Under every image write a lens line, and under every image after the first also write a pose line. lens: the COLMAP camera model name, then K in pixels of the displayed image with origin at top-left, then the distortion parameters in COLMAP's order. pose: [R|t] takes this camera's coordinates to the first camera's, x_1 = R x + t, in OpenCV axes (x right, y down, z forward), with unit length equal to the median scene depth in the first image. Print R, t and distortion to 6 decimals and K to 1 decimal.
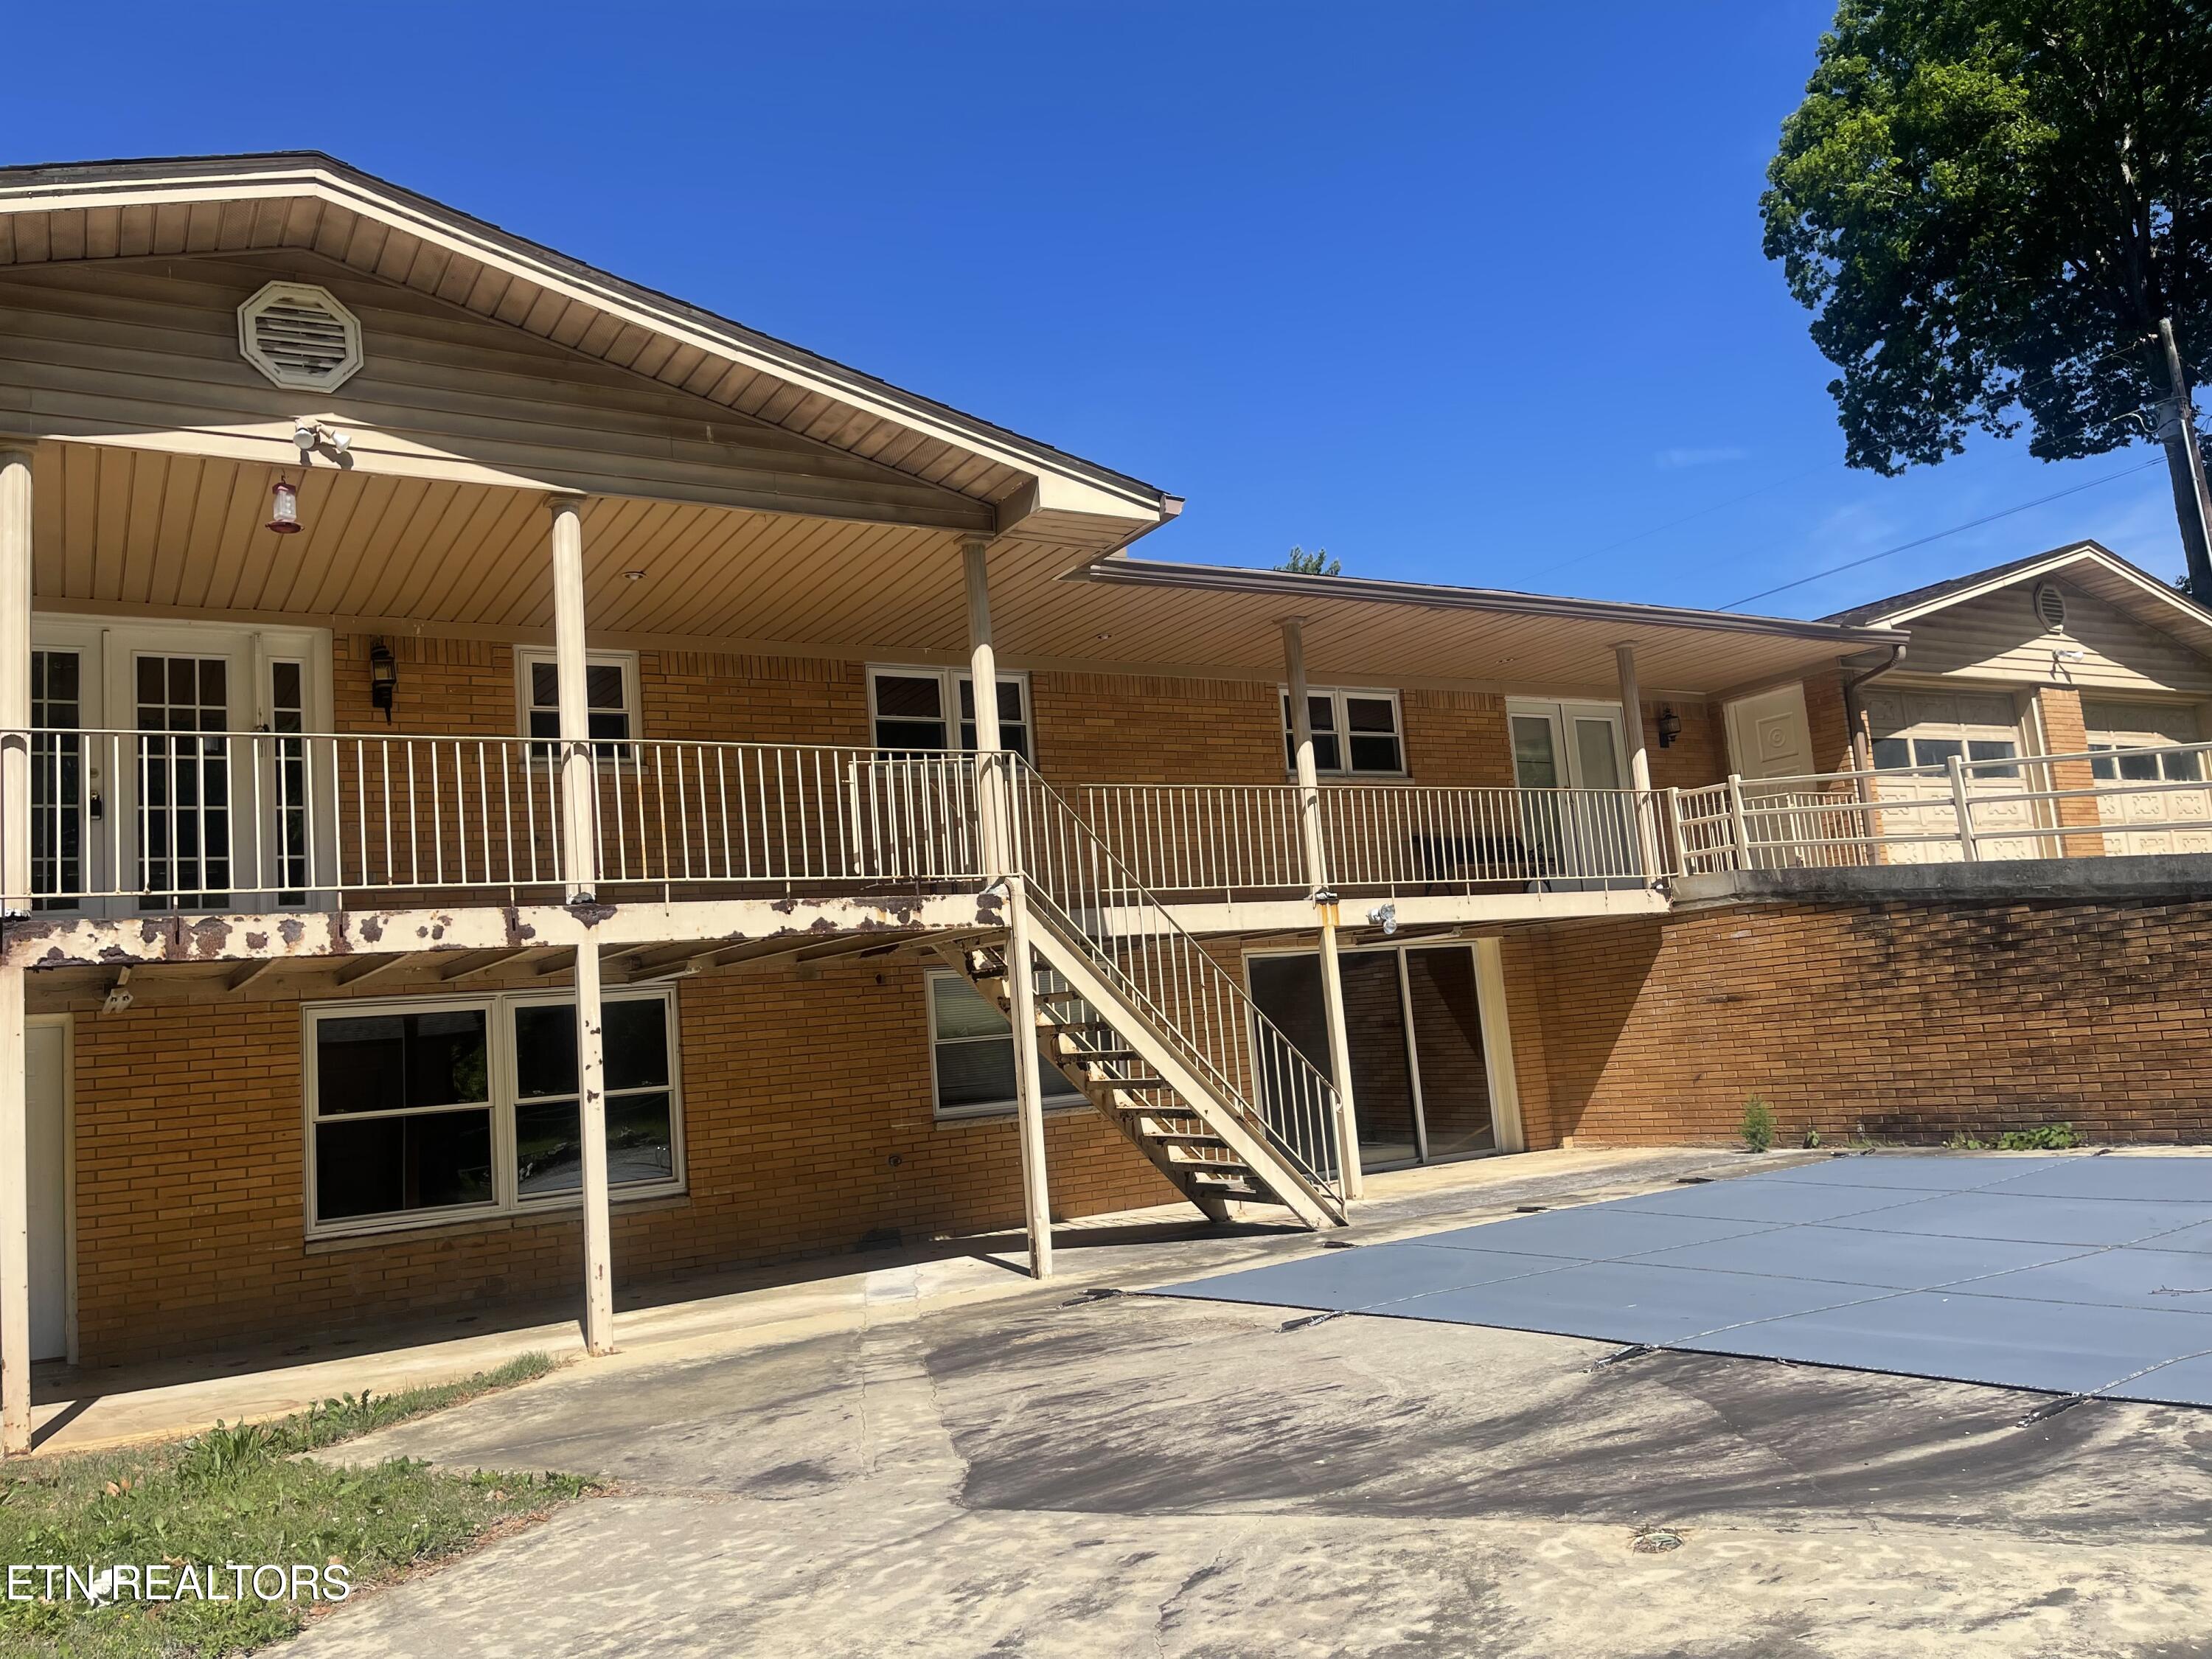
lens RADIAL K [[1665.2, 0, 1117.8], [0, 1665.2, 825.5], [0, 0, 1]] dist [0.076291, -0.105676]
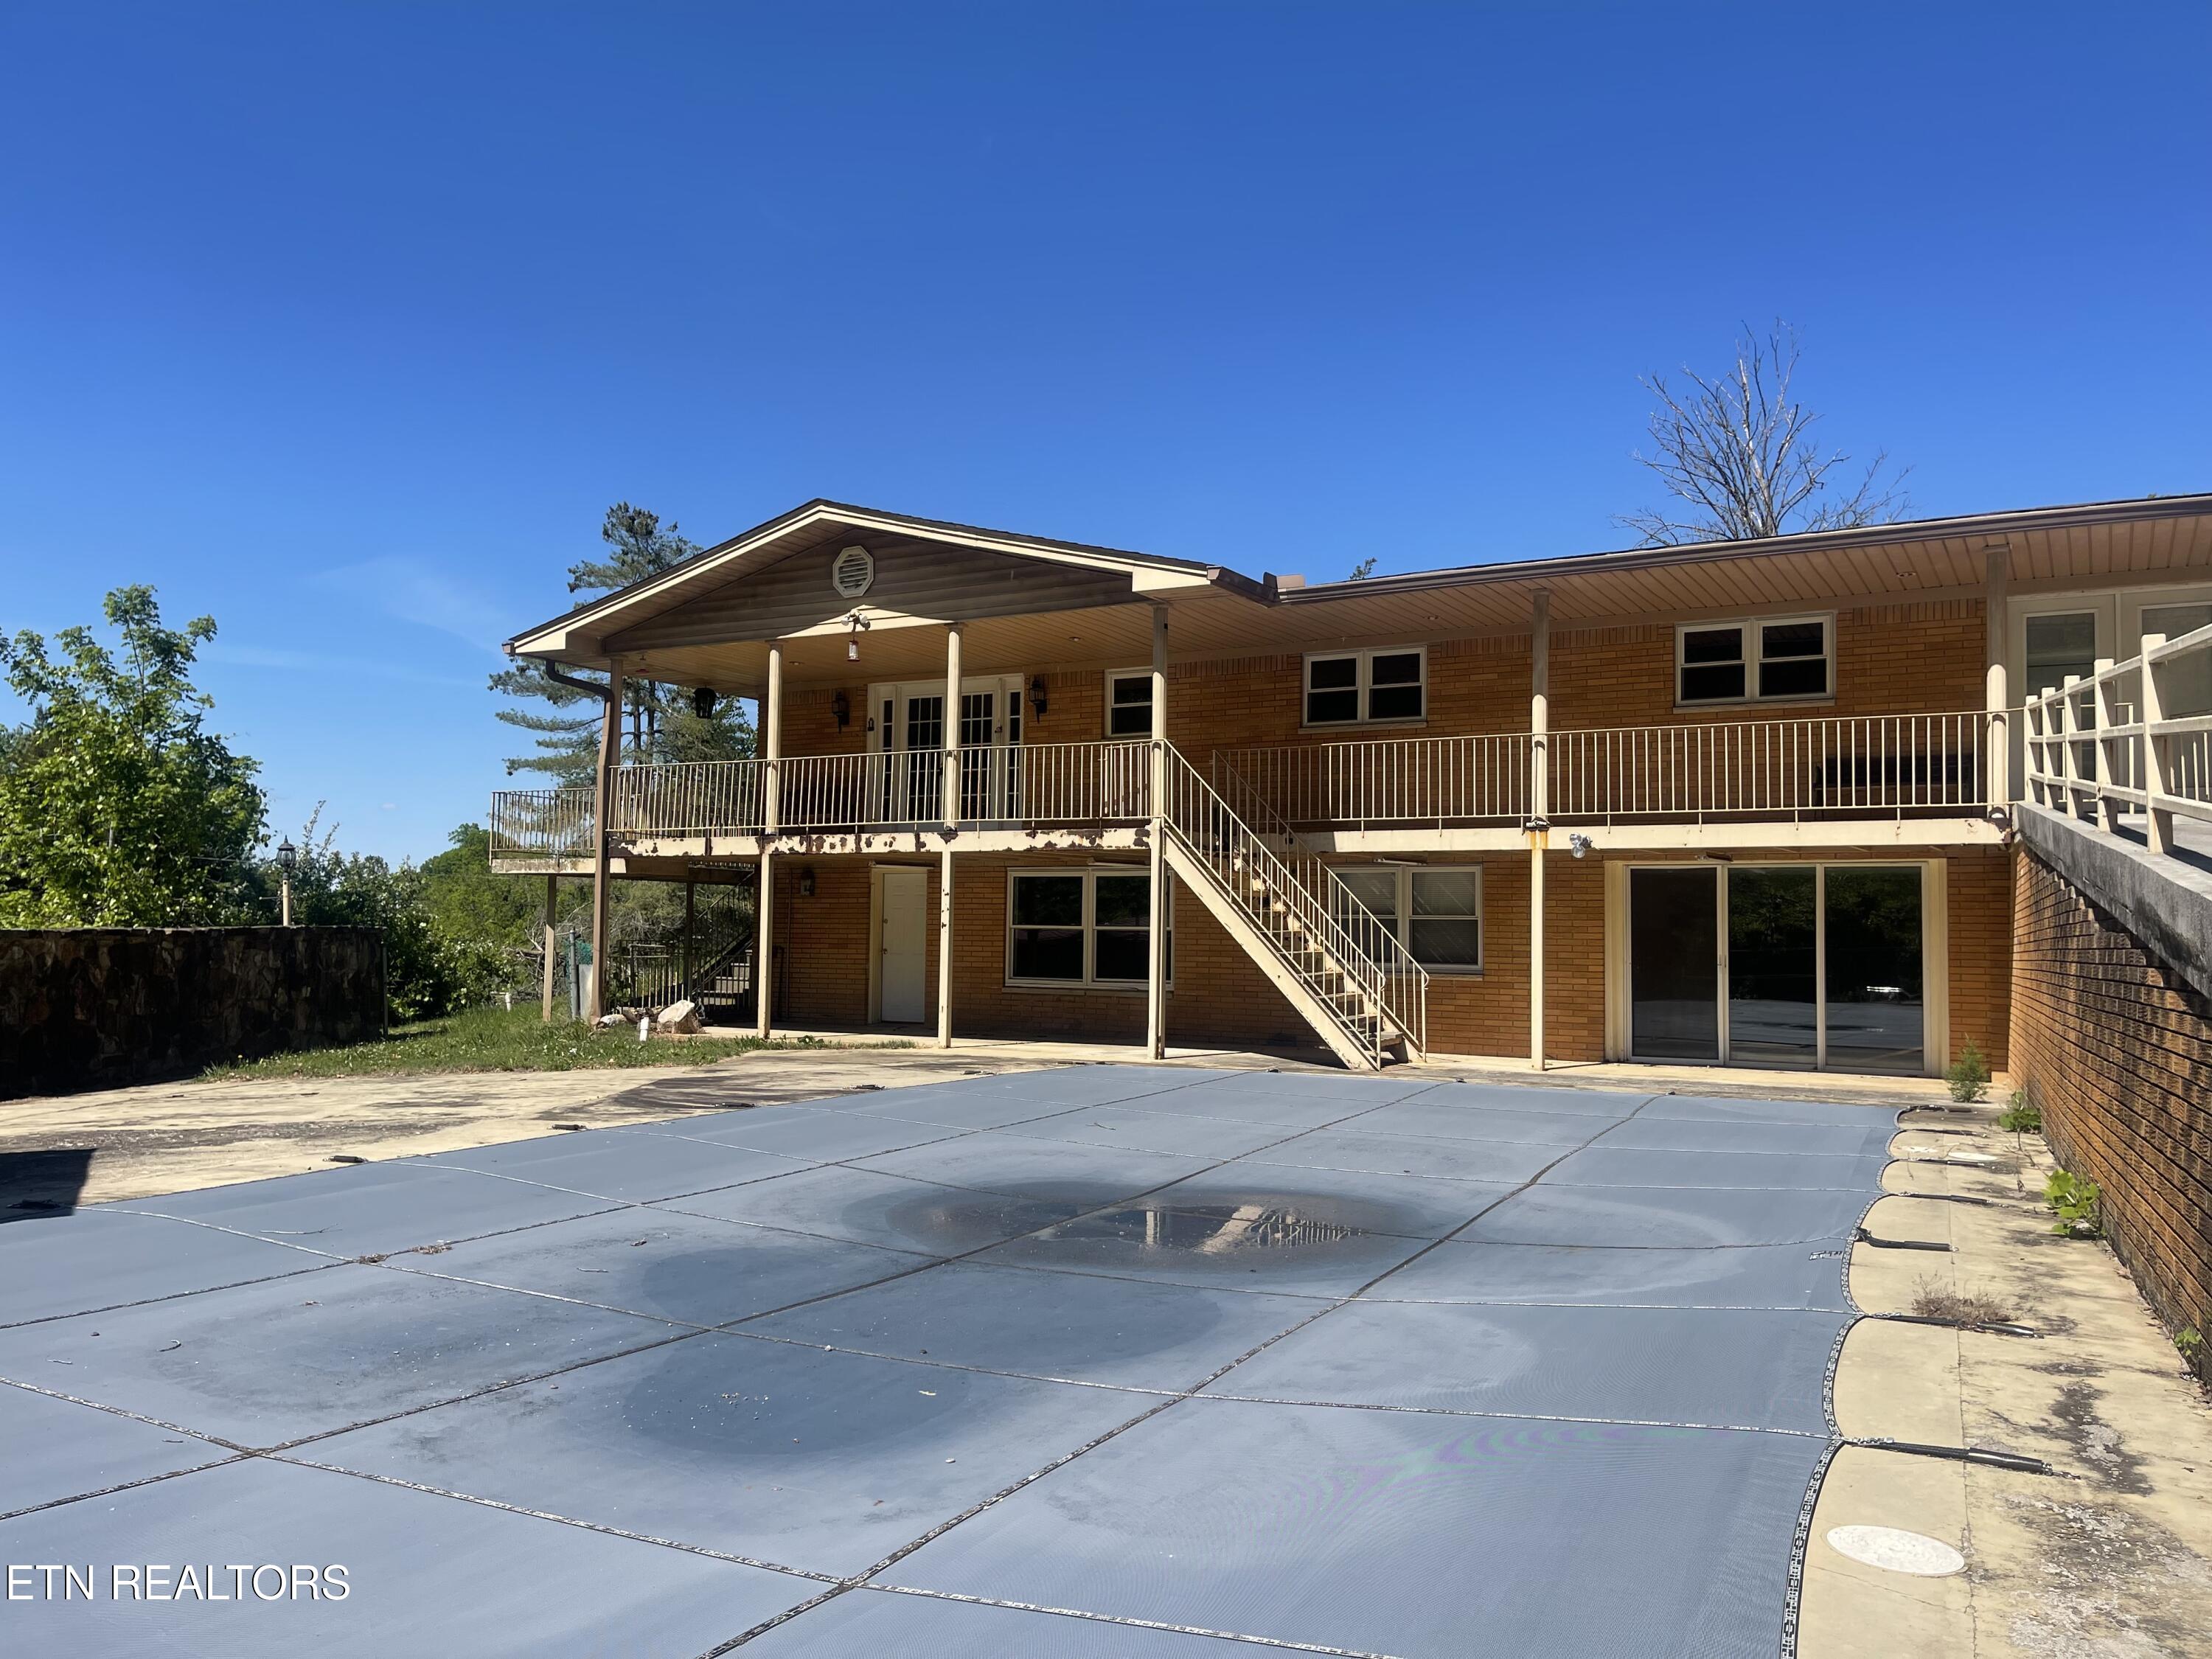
lens RADIAL K [[1665.2, 0, 1117.8], [0, 1665.2, 825.5], [0, 0, 1]] dist [0.076291, -0.105676]
pose [[0.484385, 0.034809, -0.874162, 1.404640], [0.060127, 0.995521, 0.072959, -0.086529], [0.872786, -0.087901, 0.480122, 0.198443]]
